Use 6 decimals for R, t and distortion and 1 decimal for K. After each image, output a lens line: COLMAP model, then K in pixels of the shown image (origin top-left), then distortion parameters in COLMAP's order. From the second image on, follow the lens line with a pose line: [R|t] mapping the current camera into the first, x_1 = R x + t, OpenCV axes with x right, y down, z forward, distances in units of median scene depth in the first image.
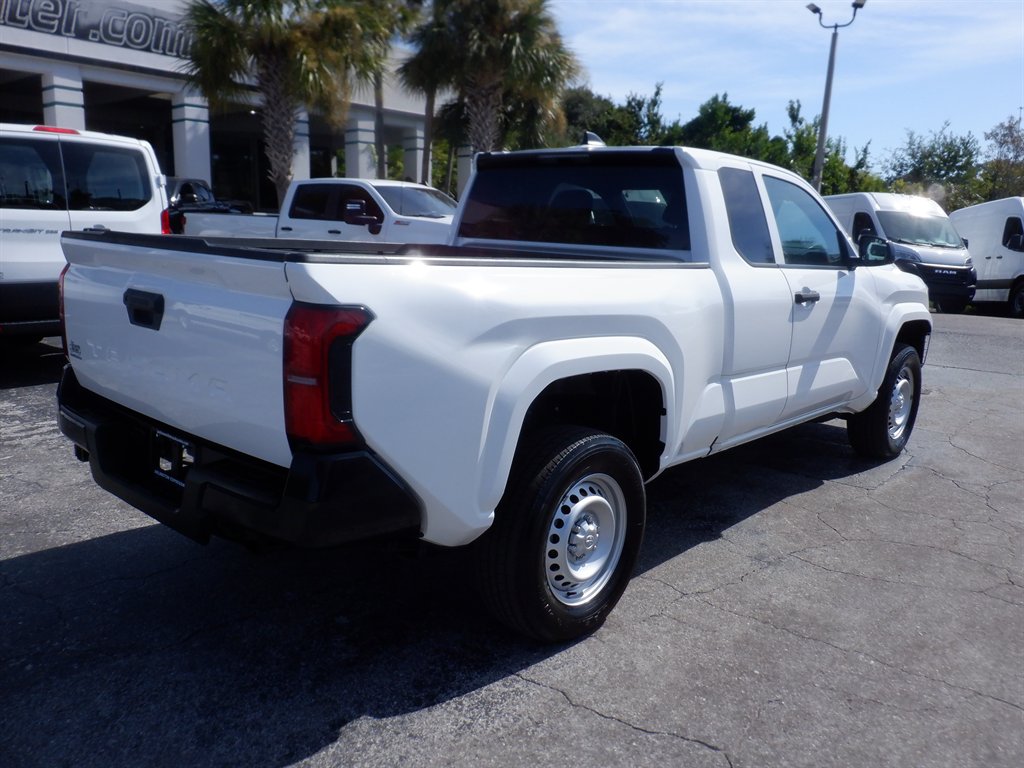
lens RADIAL K [[833.3, 0, 508.4], [0, 833.3, 384.6], [0, 0, 1]] dist [-0.002201, -0.019119]
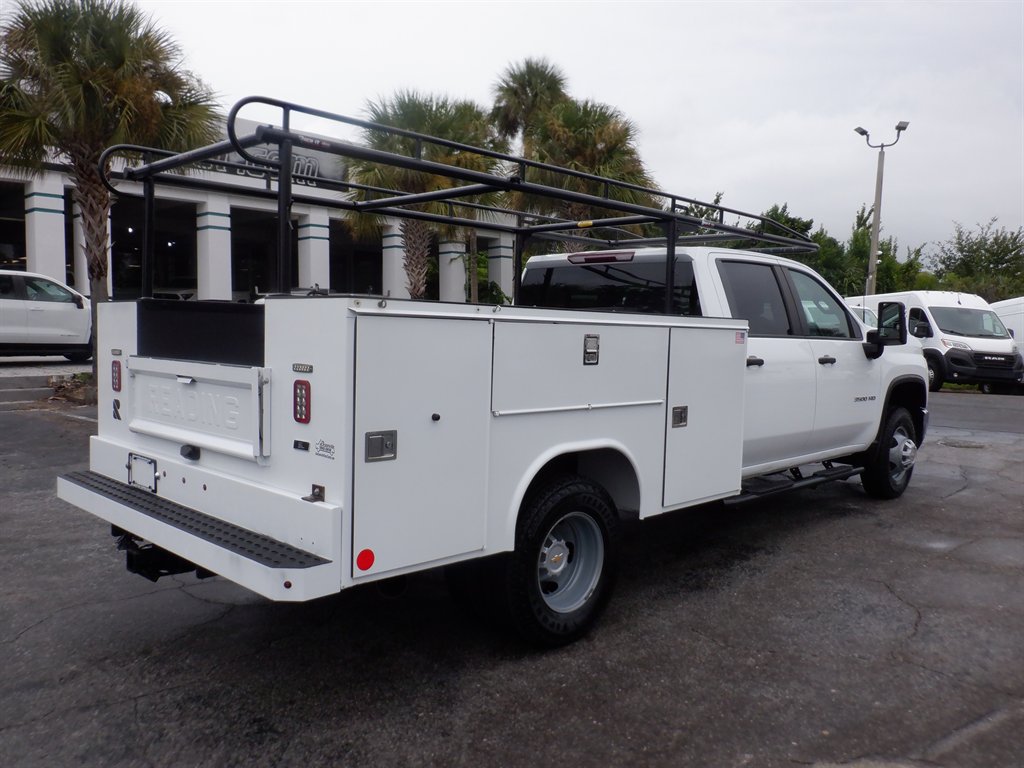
lens RADIAL K [[839.8, 0, 512.4], [0, 839.8, 379.7], [0, 0, 1]] dist [-0.007461, -0.012469]
pose [[0.998646, -0.013218, -0.050311, -0.059974], [0.007107, 0.992779, -0.119743, 0.020106], [0.051530, 0.119224, 0.991529, -0.128241]]
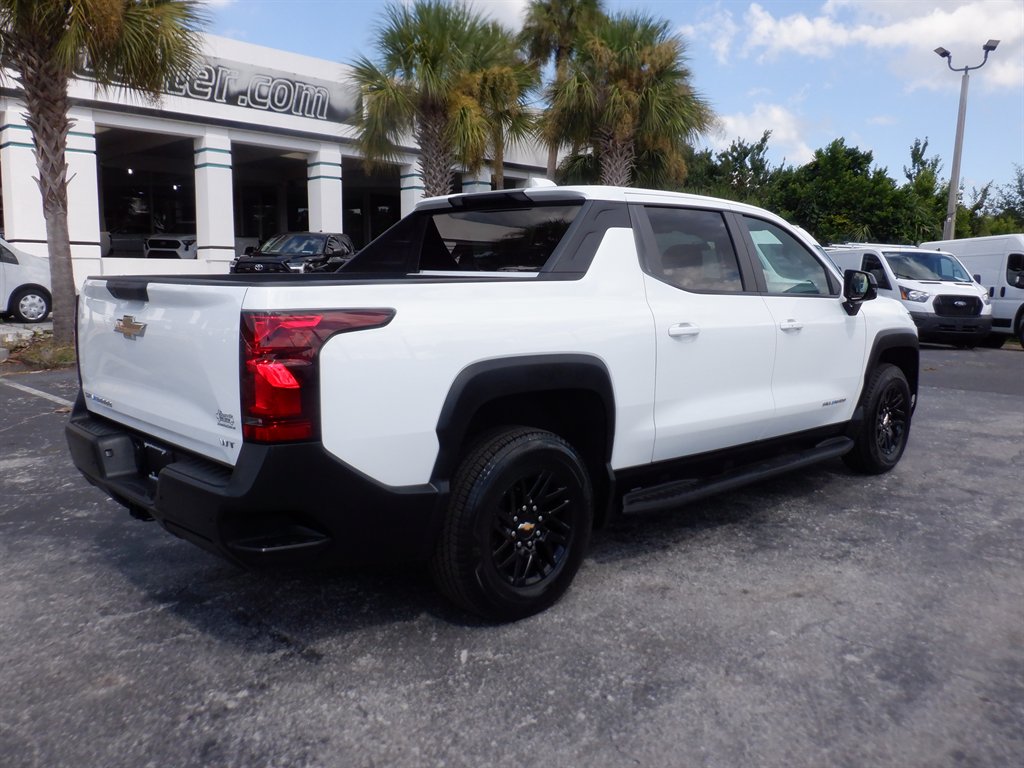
lens RADIAL K [[836.8, 0, 513.7], [0, 836.8, 386.1], [0, 0, 1]] dist [-0.016793, 0.003335]
pose [[0.997106, -0.006335, -0.075758, -0.077942], [0.002350, 0.998614, -0.052575, -0.000910], [0.075986, 0.052244, 0.995739, -0.014024]]
